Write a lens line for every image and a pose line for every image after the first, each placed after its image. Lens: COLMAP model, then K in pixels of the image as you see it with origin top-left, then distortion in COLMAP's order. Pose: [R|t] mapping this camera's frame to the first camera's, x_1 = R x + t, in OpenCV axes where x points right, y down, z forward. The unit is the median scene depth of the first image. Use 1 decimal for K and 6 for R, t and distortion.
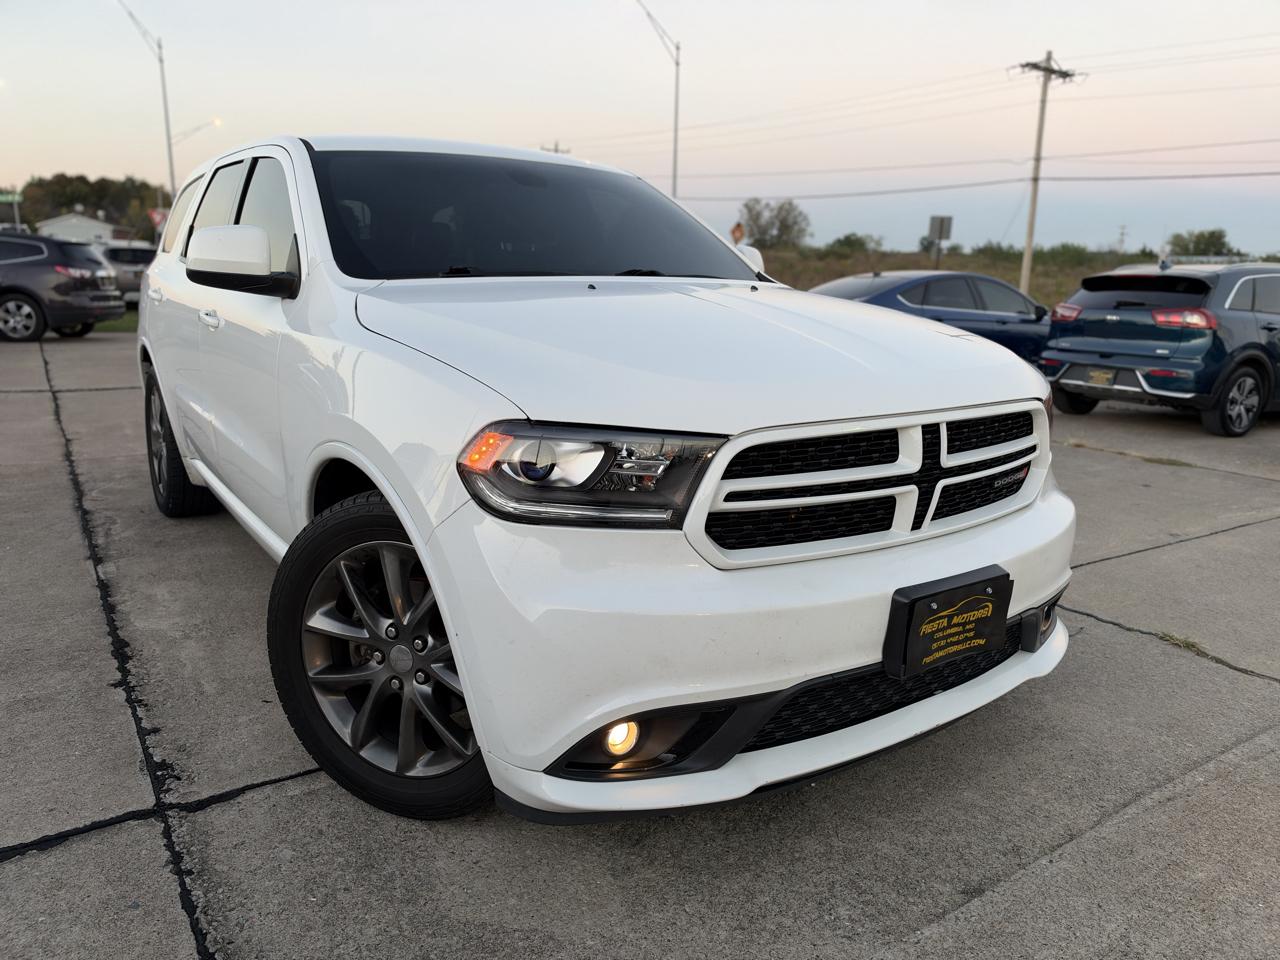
lens RADIAL K [[933.0, 0, 643.5], [0, 933.0, 486.4], [0, 0, 1]] dist [-0.012485, -0.001907]
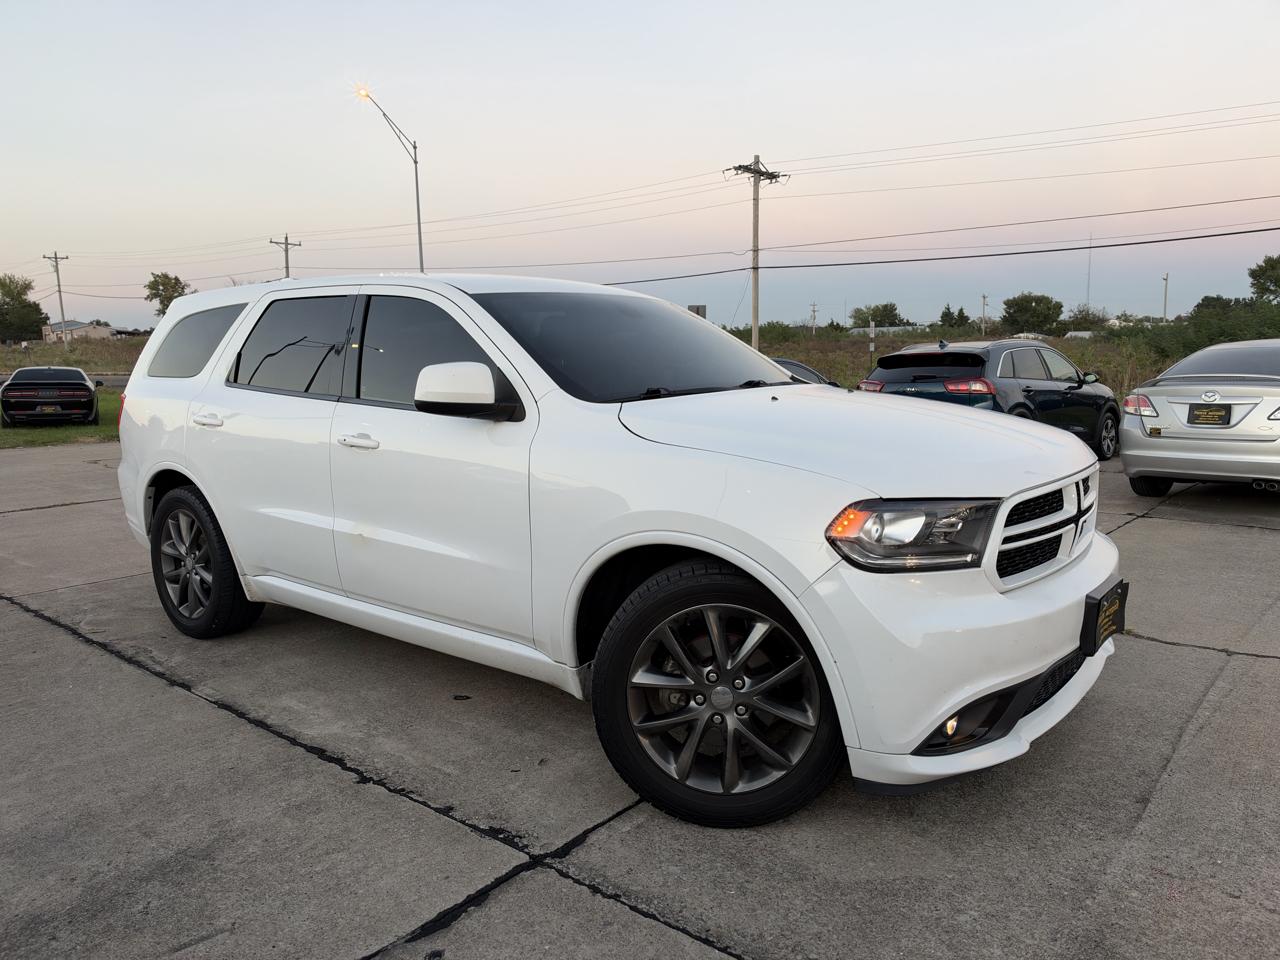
lens RADIAL K [[933.0, 0, 638.2], [0, 933.0, 476.0], [0, 0, 1]] dist [-0.012485, -0.001907]
pose [[0.959872, -0.075495, 0.270085, -0.630286], [0.101472, 0.991325, -0.083530, -0.018806], [-0.261436, 0.107584, 0.959206, -0.193830]]
